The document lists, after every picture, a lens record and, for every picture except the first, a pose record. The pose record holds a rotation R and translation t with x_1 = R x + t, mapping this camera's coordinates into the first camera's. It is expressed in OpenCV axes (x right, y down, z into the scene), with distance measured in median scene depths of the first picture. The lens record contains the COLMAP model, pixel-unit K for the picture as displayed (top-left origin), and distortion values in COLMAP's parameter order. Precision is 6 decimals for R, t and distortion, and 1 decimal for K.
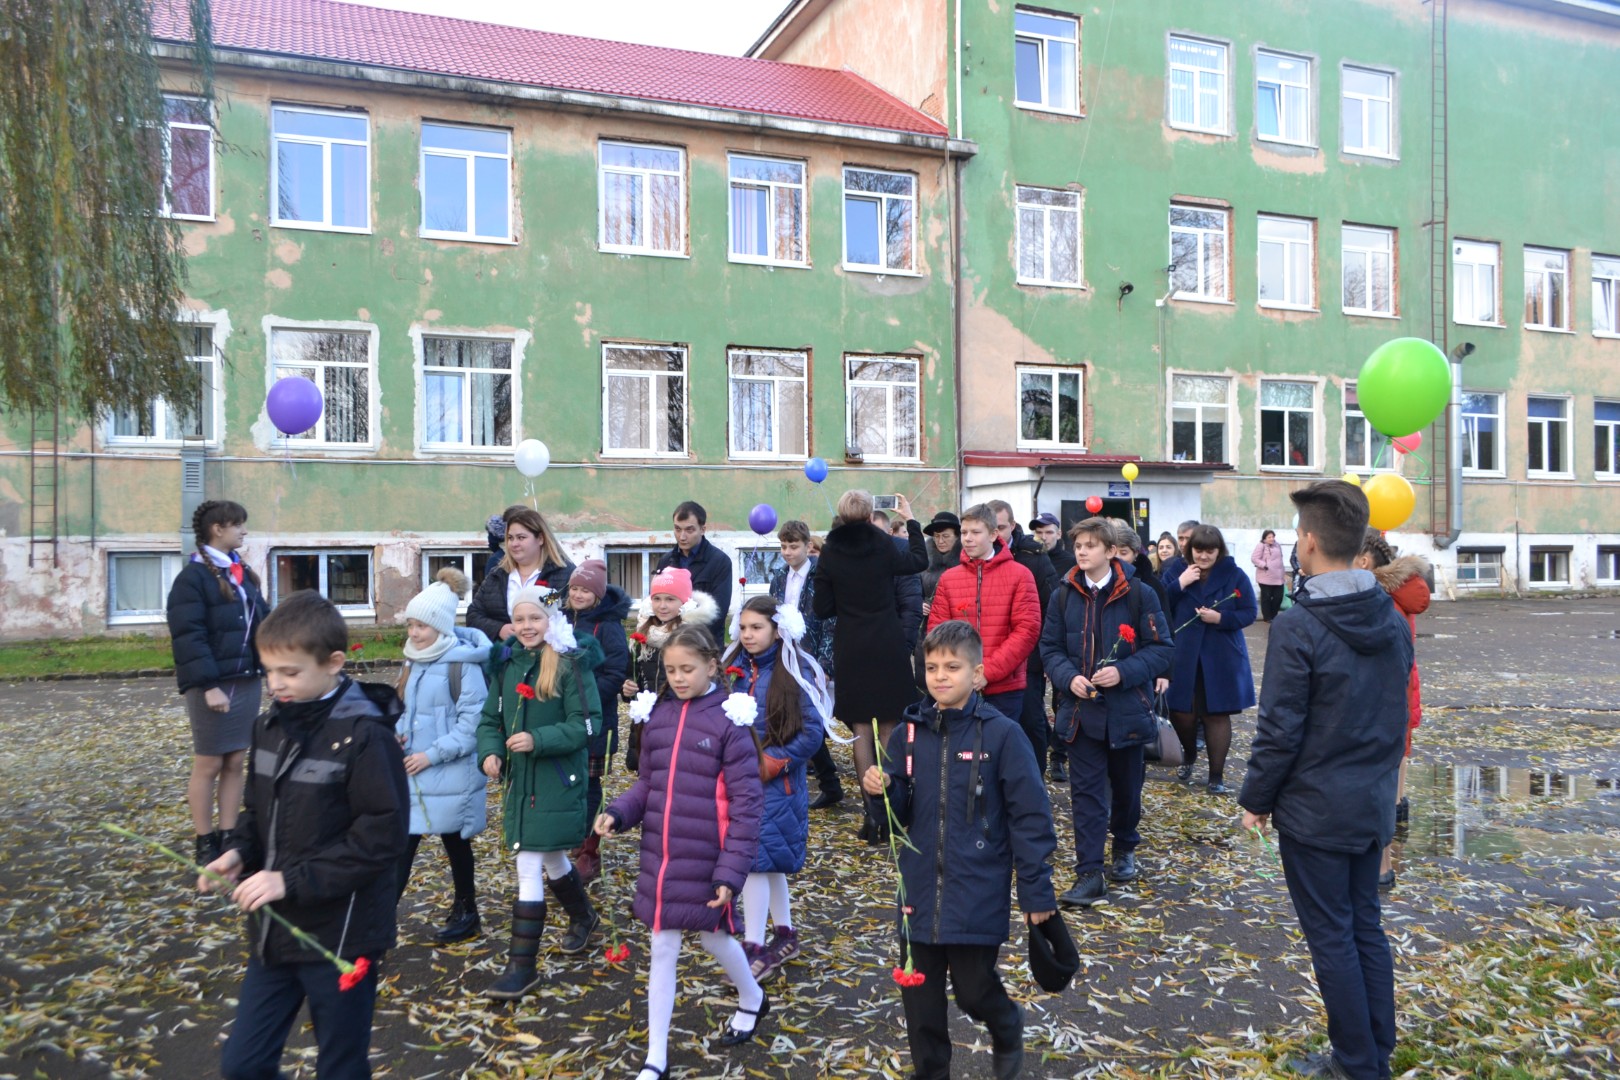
lens RADIAL K [[1257.4, 0, 810.0], [0, 1257.4, 540.0], [0, 0, 1]] dist [-0.016684, -0.001614]
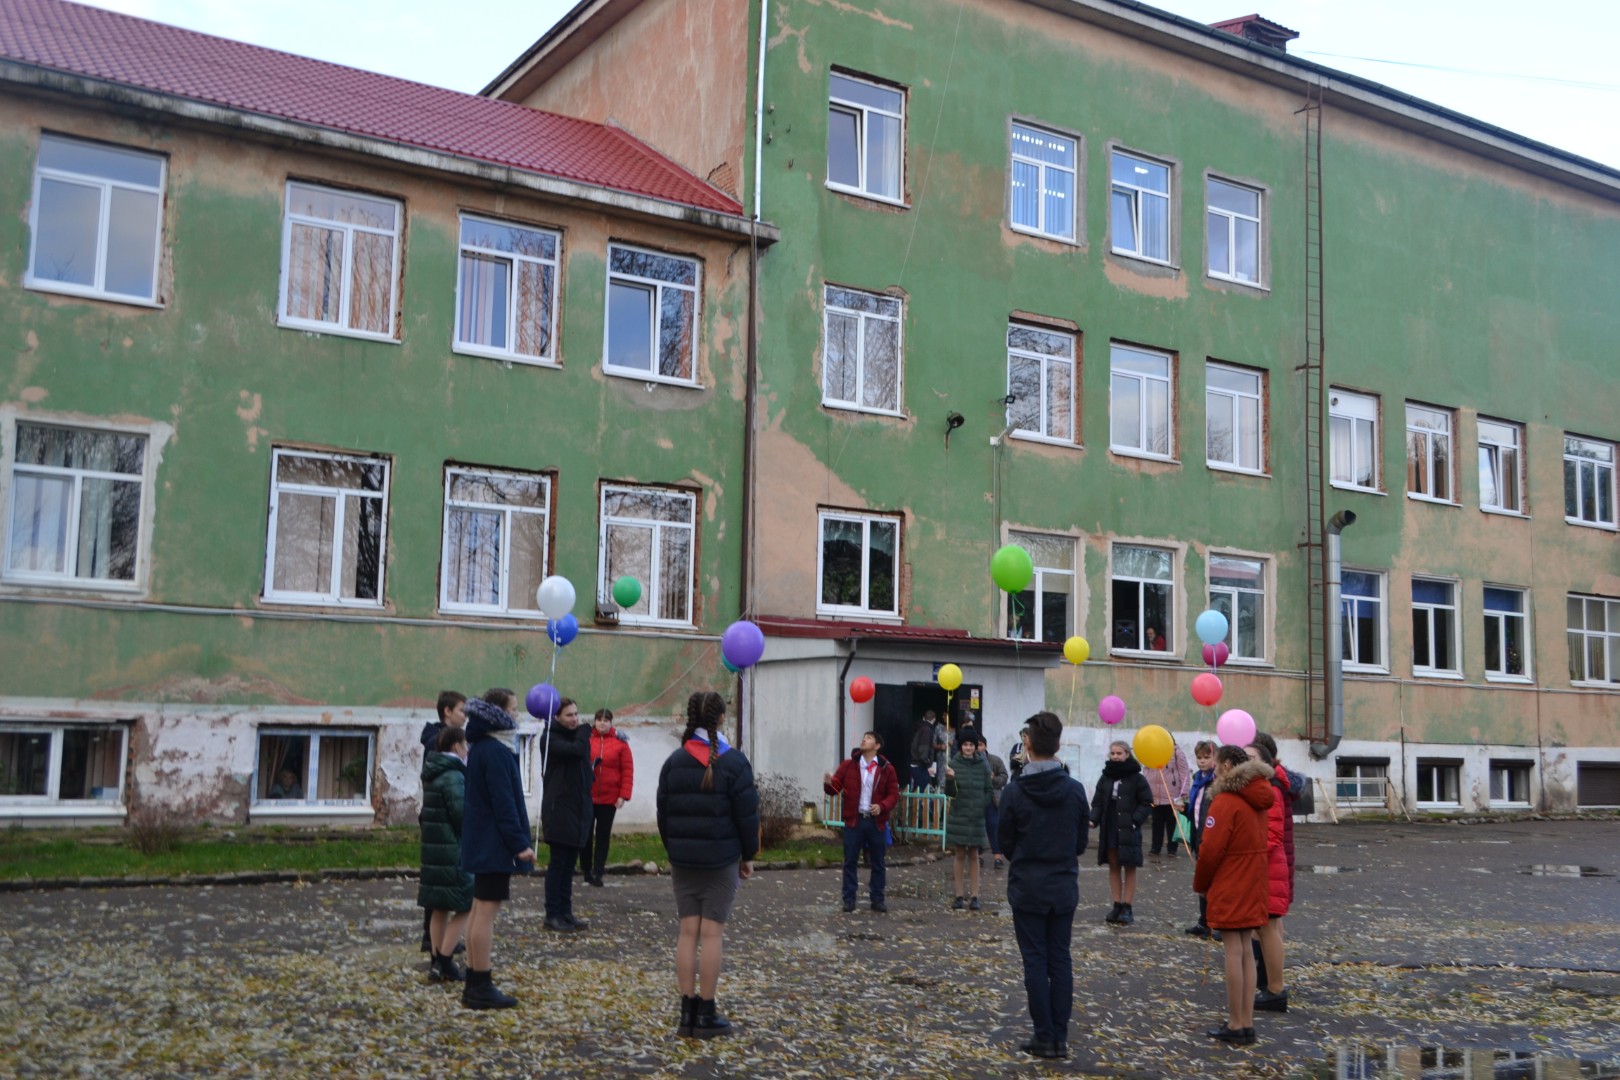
lens RADIAL K [[1612.2, 0, 810.0], [0, 1612.2, 540.0], [0, 0, 1]] dist [-0.019920, -0.006127]
pose [[0.982270, 0.051133, 0.180362, -0.020674], [-0.029921, 0.992512, -0.118423, -0.000569], [-0.185067, 0.110927, 0.976445, 0.023704]]
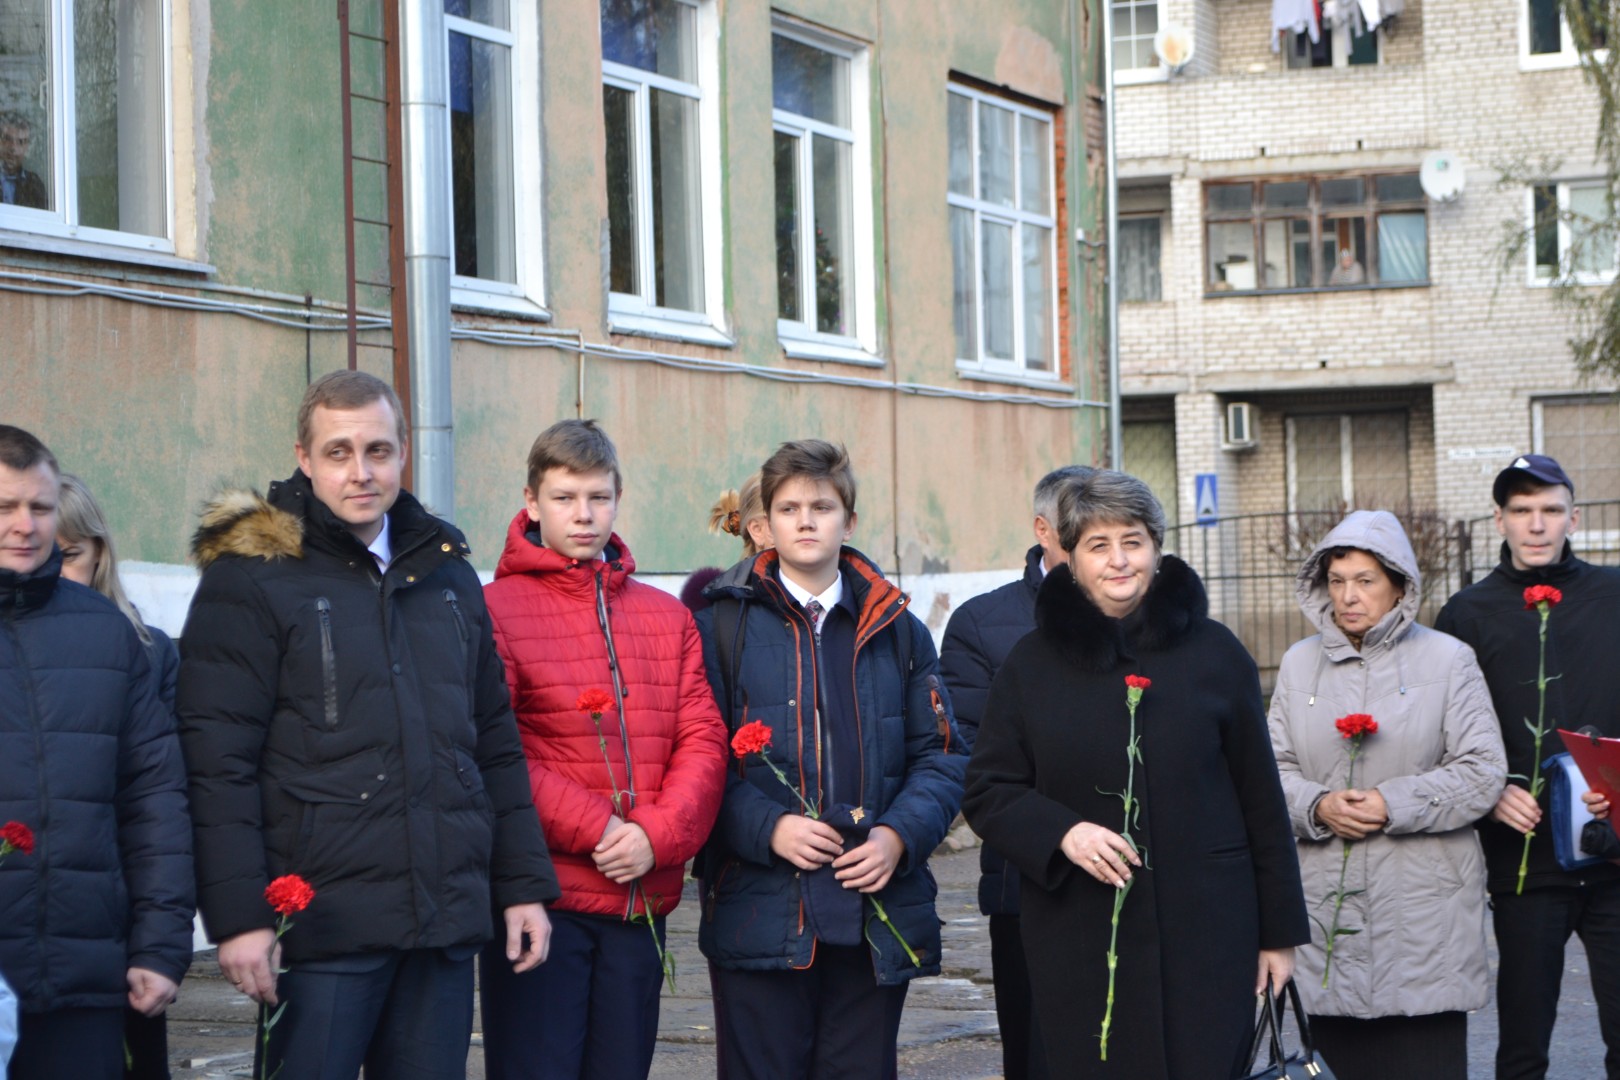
lens RADIAL K [[3734.7, 0, 698.5], [0, 3734.7, 538.5], [0, 0, 1]] dist [0.096910, 0.009008]
pose [[0.727675, -0.000037, 0.685922, 0.145185], [0.018393, 0.999641, -0.019459, 0.002655], [-0.685675, 0.026776, 0.727415, 0.591646]]
